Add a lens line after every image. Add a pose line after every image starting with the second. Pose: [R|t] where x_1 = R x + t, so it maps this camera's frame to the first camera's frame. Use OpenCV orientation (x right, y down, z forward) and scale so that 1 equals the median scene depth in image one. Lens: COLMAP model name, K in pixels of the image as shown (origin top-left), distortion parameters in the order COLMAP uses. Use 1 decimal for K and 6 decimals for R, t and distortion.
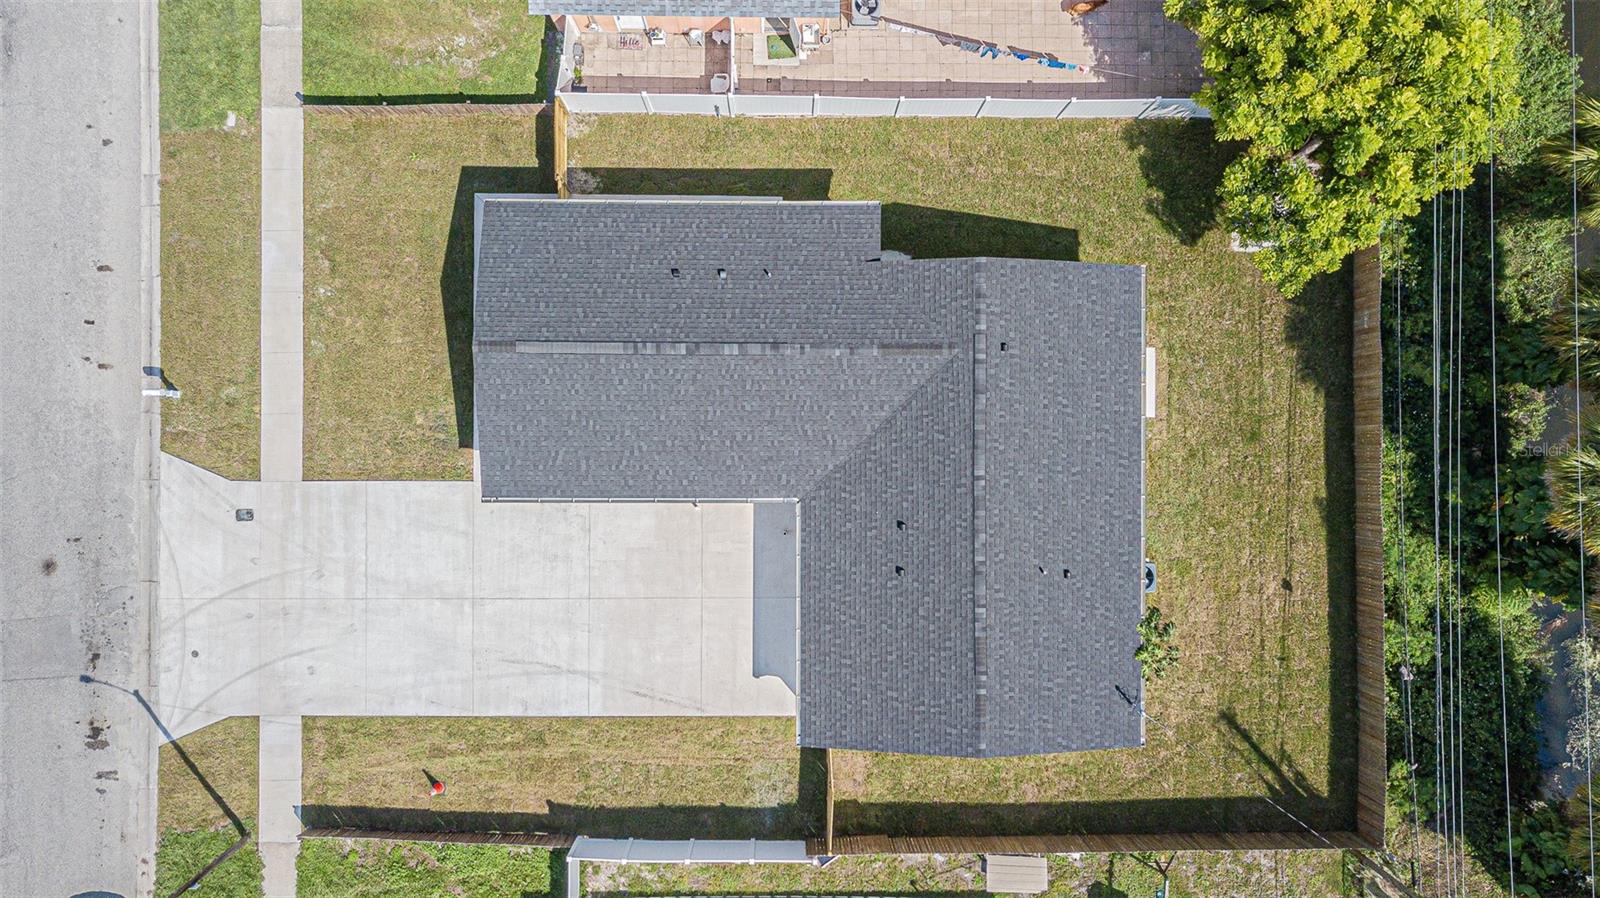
lens RADIAL K [[1244.6, 0, 794.3], [0, 1244.6, 450.6], [0, 0, 1]] dist [0.024113, 0.001647]
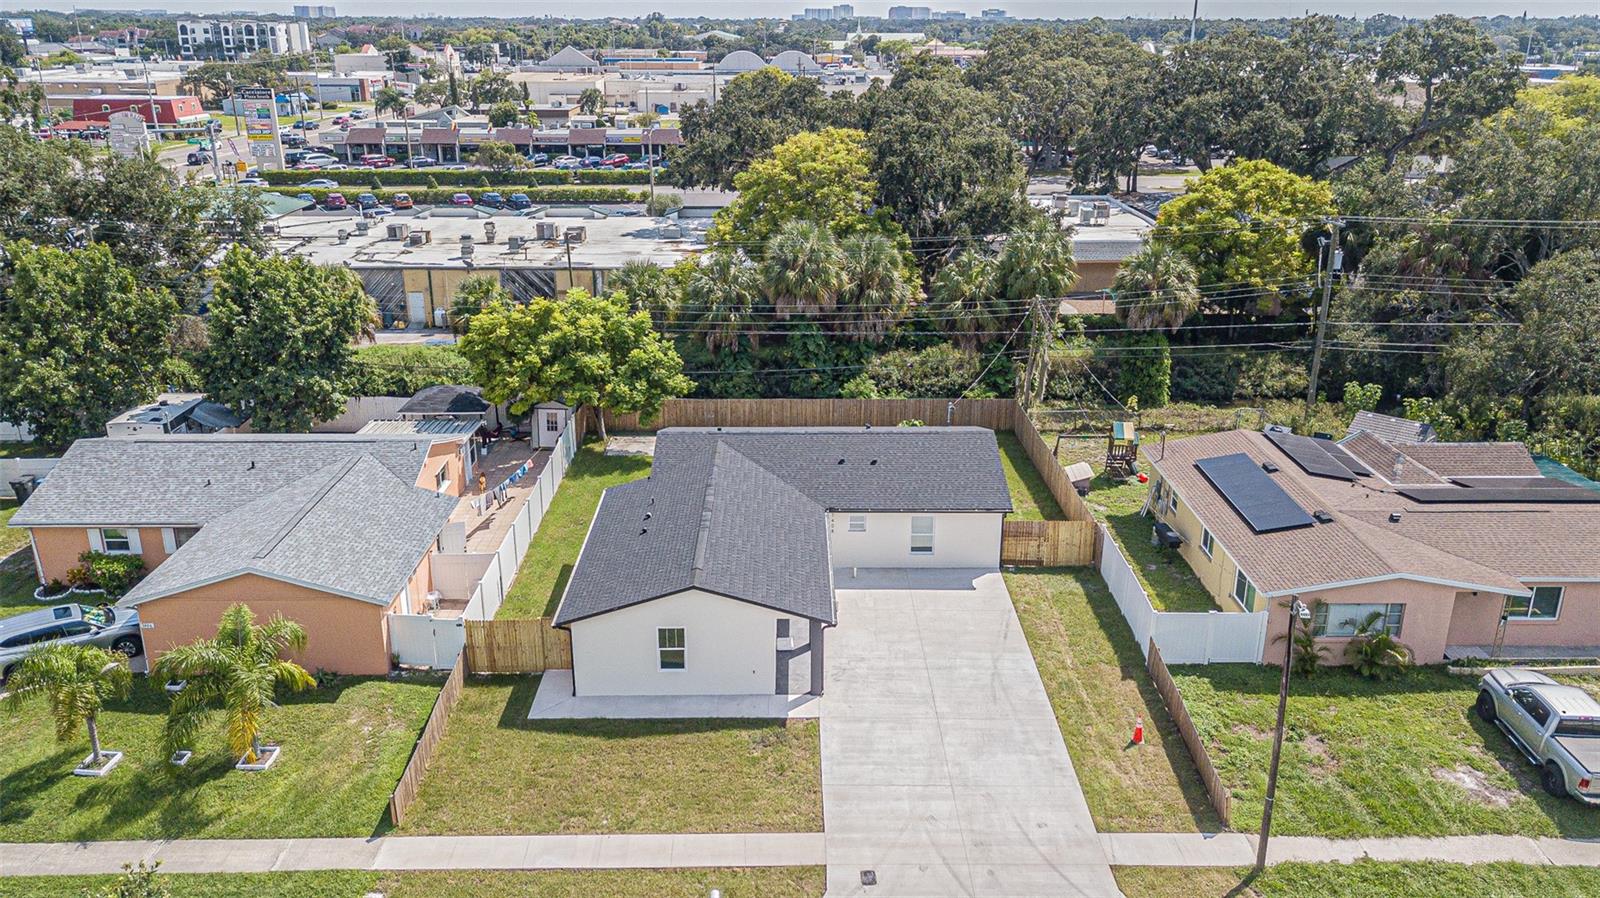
lens RADIAL K [[1244.6, 0, 794.3], [0, 1244.6, 450.6], [0, 0, 1]] dist [0.024113, 0.001647]
pose [[-0.007532, -0.342630, 0.939440, -1.108723], [0.999924, 0.006628, 0.010434, -0.007096], [-0.009802, 0.939447, 0.342554, 0.460036]]
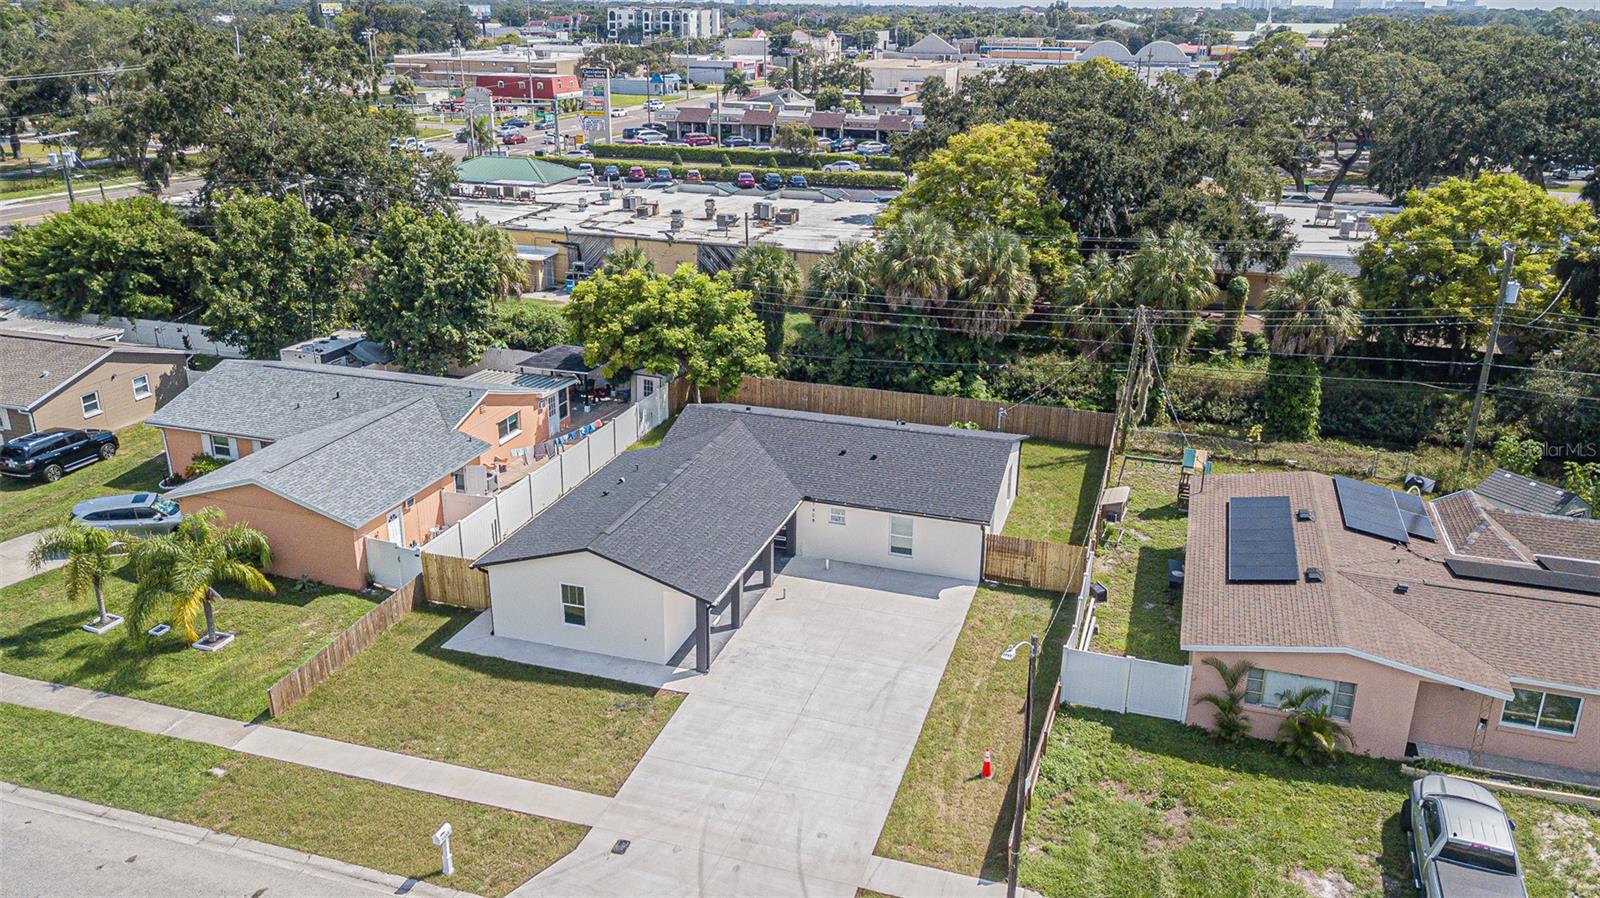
lens RADIAL K [[1244.6, 0, 794.3], [0, 1244.6, 450.6], [0, 0, 1]] dist [0.024113, 0.001647]
pose [[0.313577, -0.332245, 0.889541, -1.055032], [0.949480, 0.122093, -0.289105, 0.369283], [-0.012553, 0.935257, 0.353746, 0.457921]]
